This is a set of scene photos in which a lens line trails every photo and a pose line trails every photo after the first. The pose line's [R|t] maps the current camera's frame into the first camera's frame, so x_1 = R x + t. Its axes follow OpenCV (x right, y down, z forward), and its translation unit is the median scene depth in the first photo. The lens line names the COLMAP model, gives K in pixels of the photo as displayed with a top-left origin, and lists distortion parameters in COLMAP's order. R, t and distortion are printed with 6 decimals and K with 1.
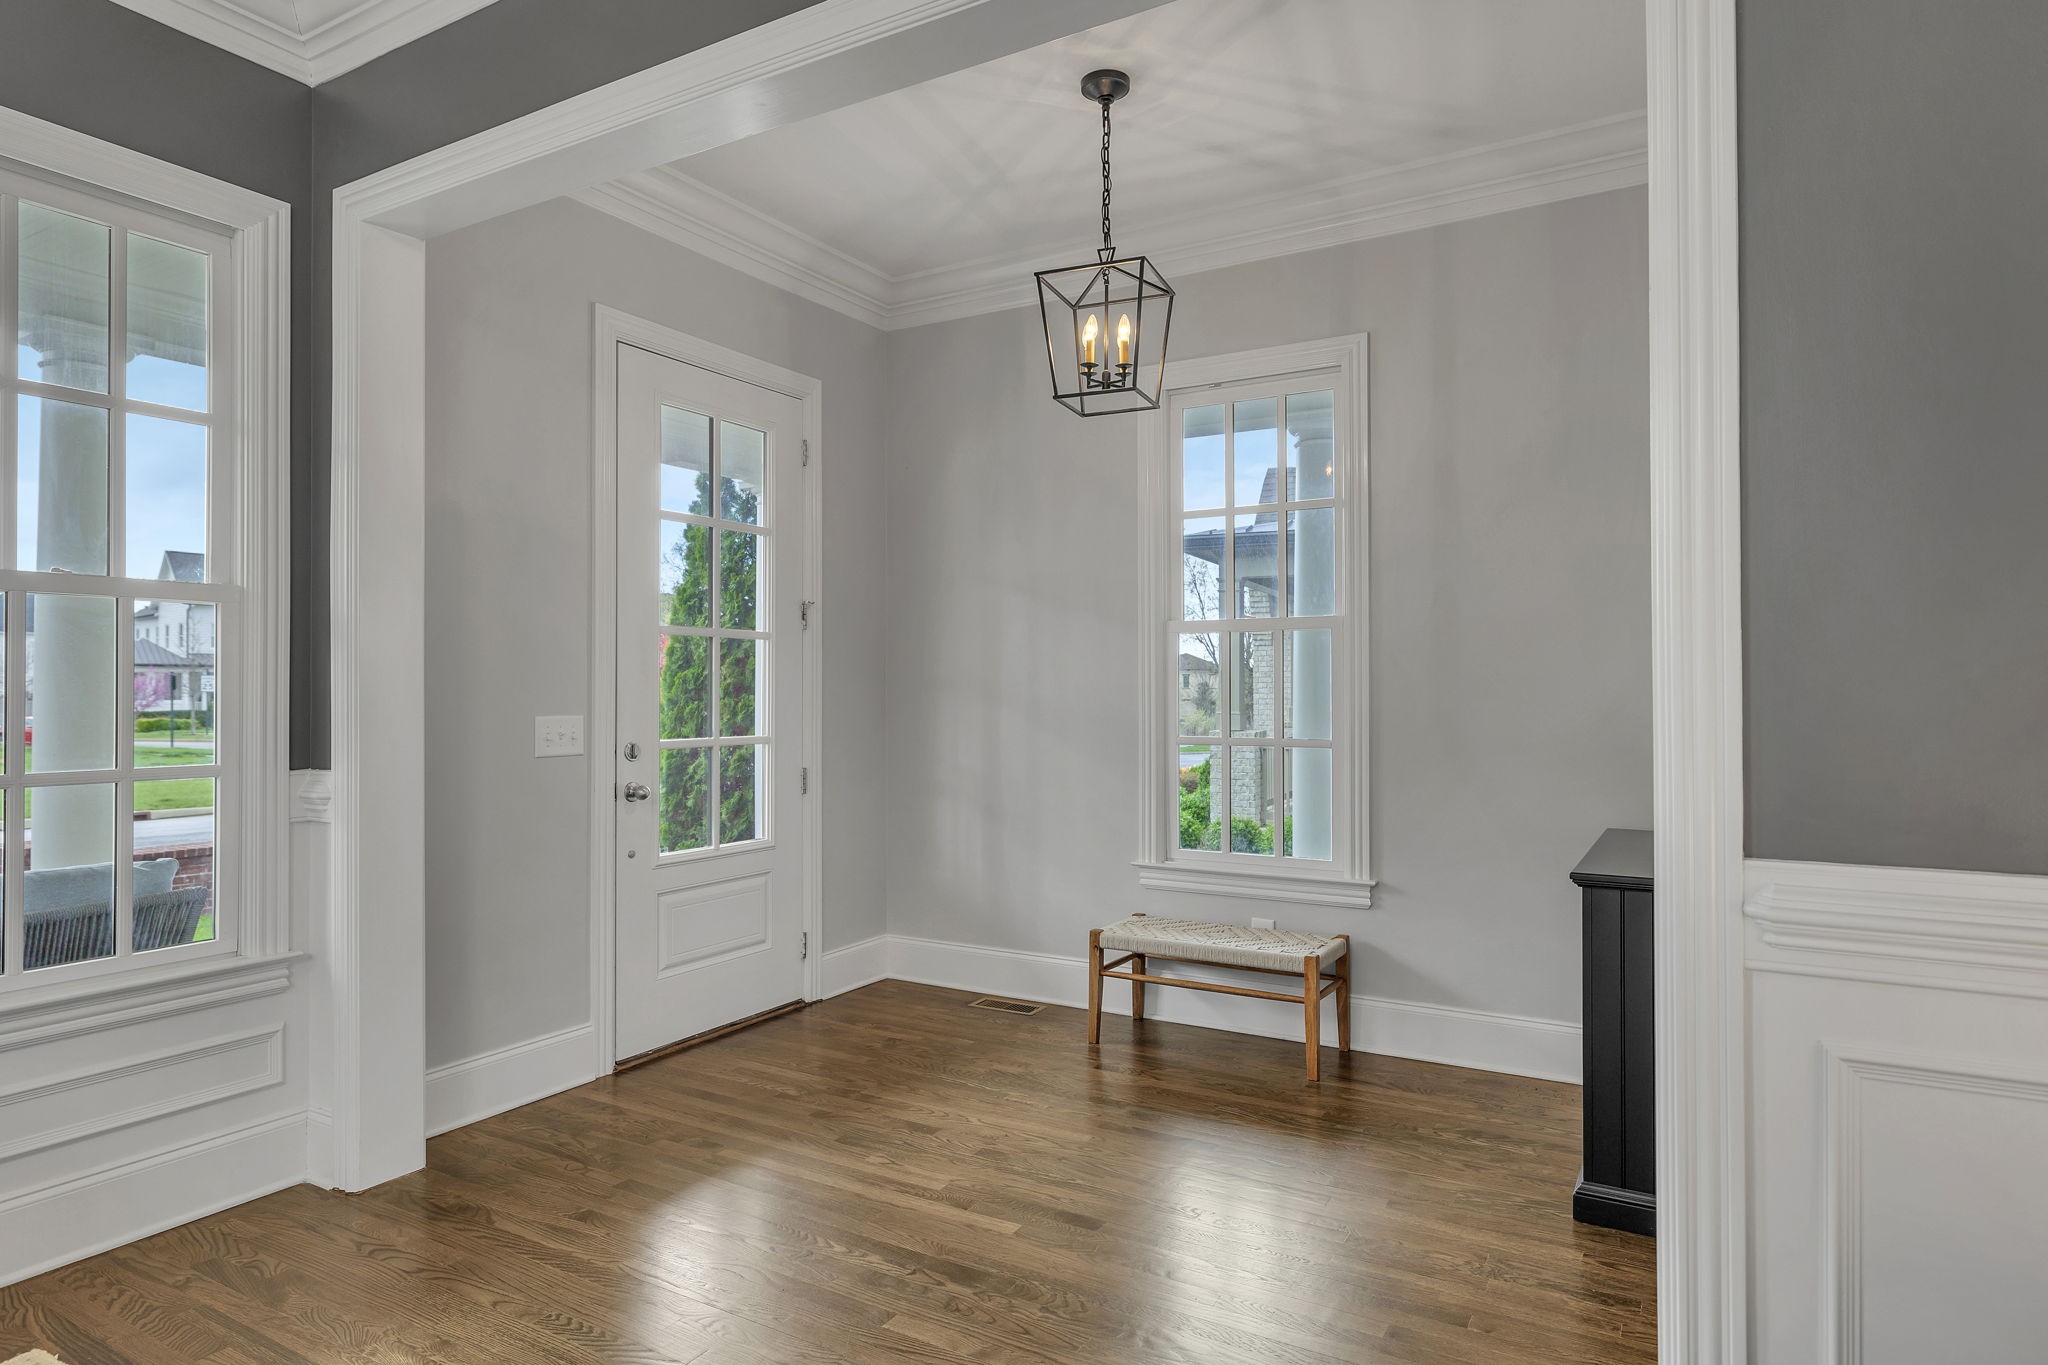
lens RADIAL K [[1144.7, 0, 1027.2], [0, 1144.7, 678.4], [0, 0, 1]] dist [0.002587, 0.001145]
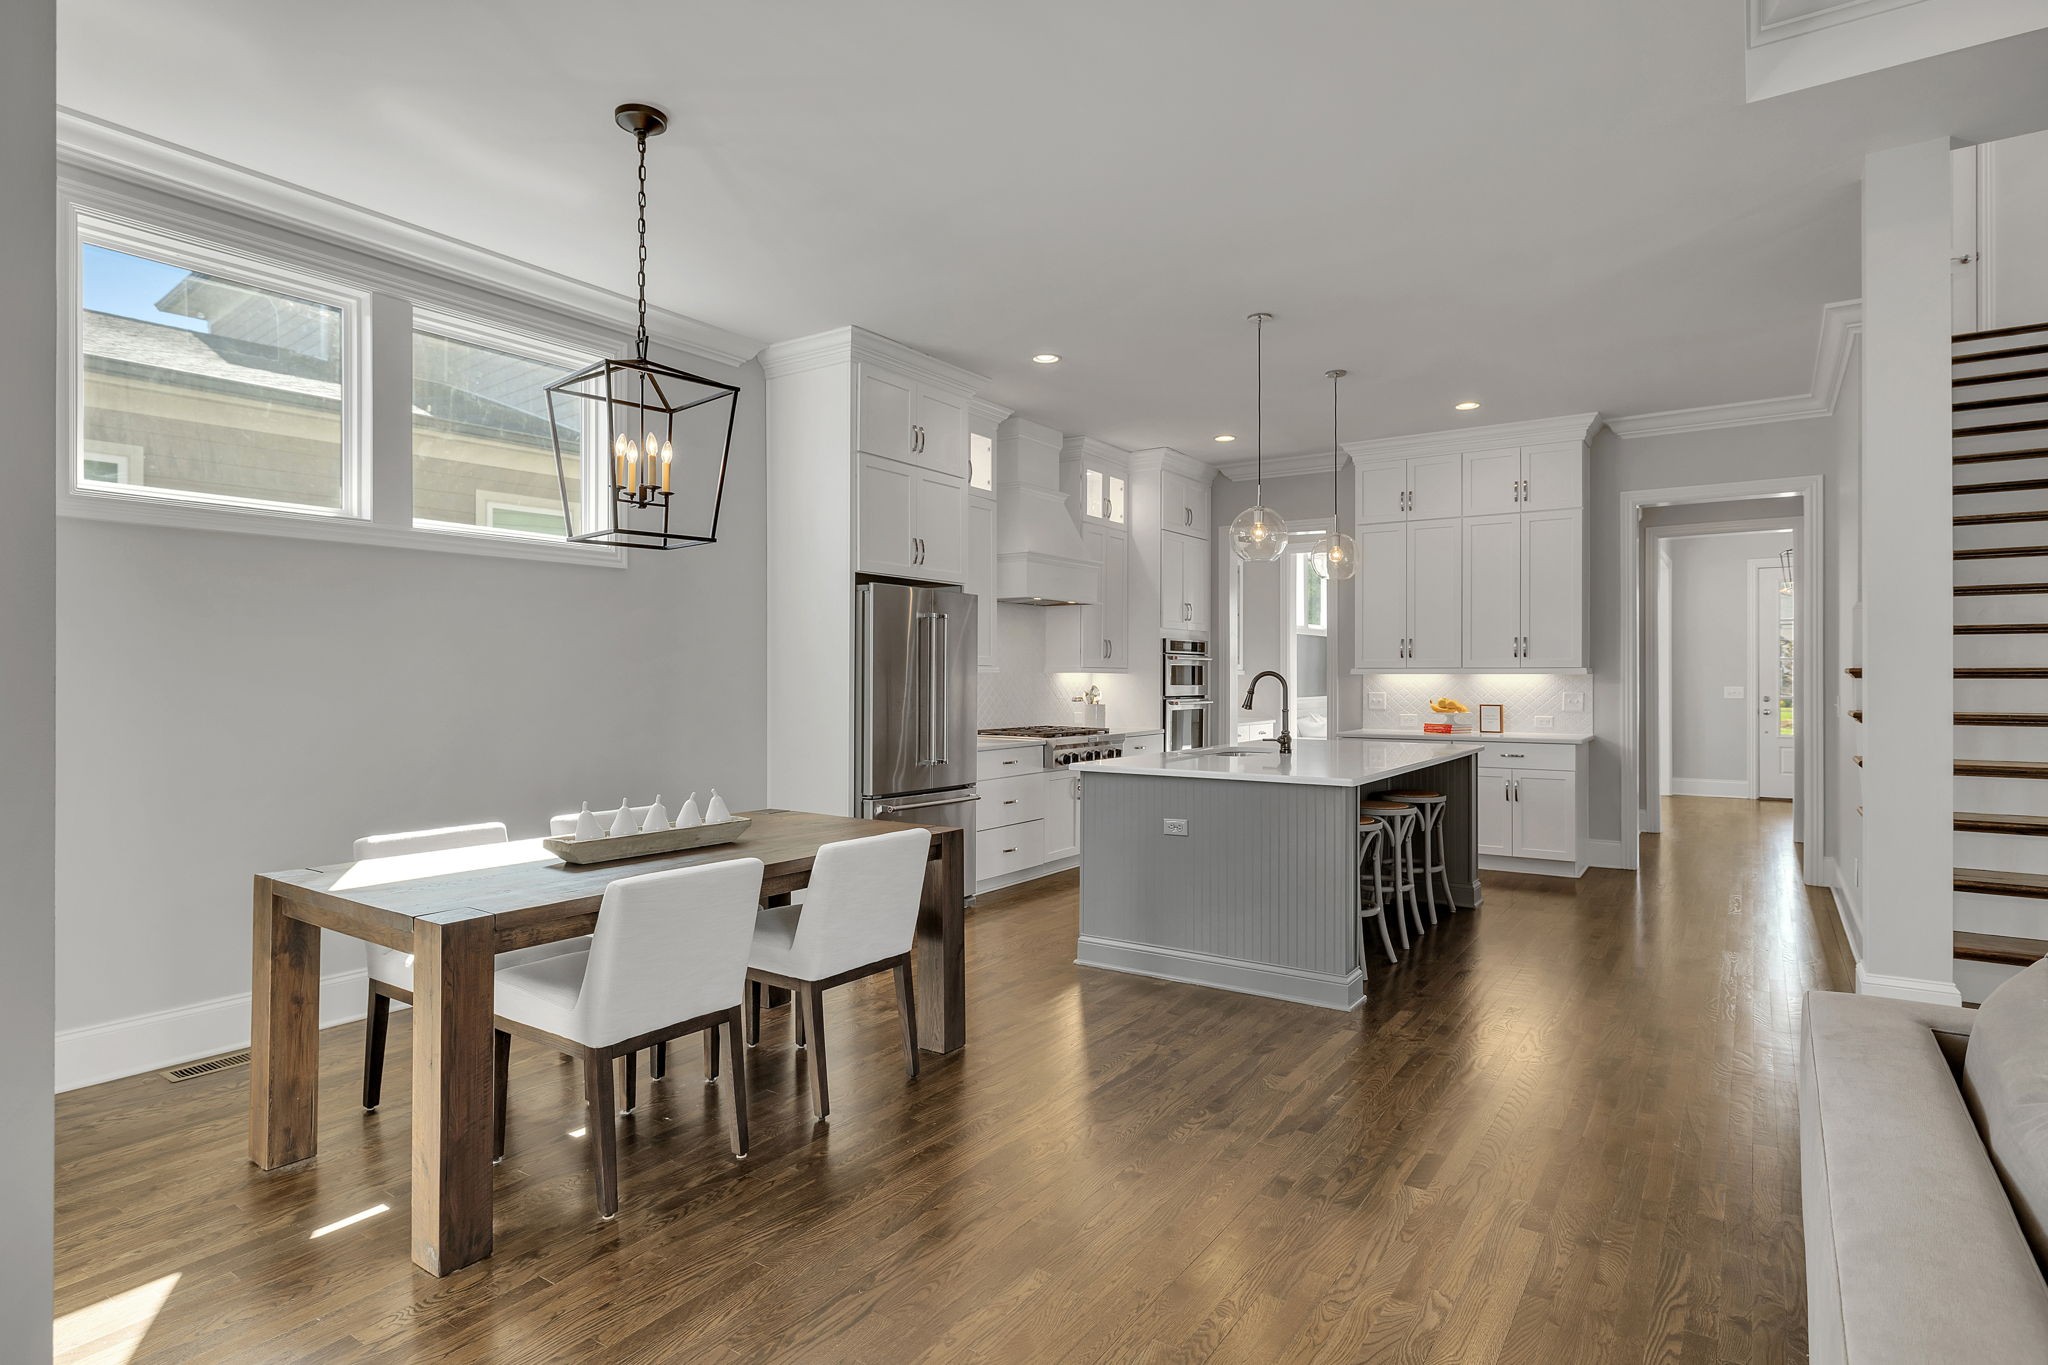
lens RADIAL K [[1144.7, 0, 1016.0], [0, 1144.7, 678.7], [0, 0, 1]] dist [0.002587, 0.001145]
pose [[-0.049665, -0.003541, -0.998760, 2.891865], [0.006717, 0.999970, -0.003879, 0.007042], [0.998743, -0.006901, -0.049639, -0.888381]]
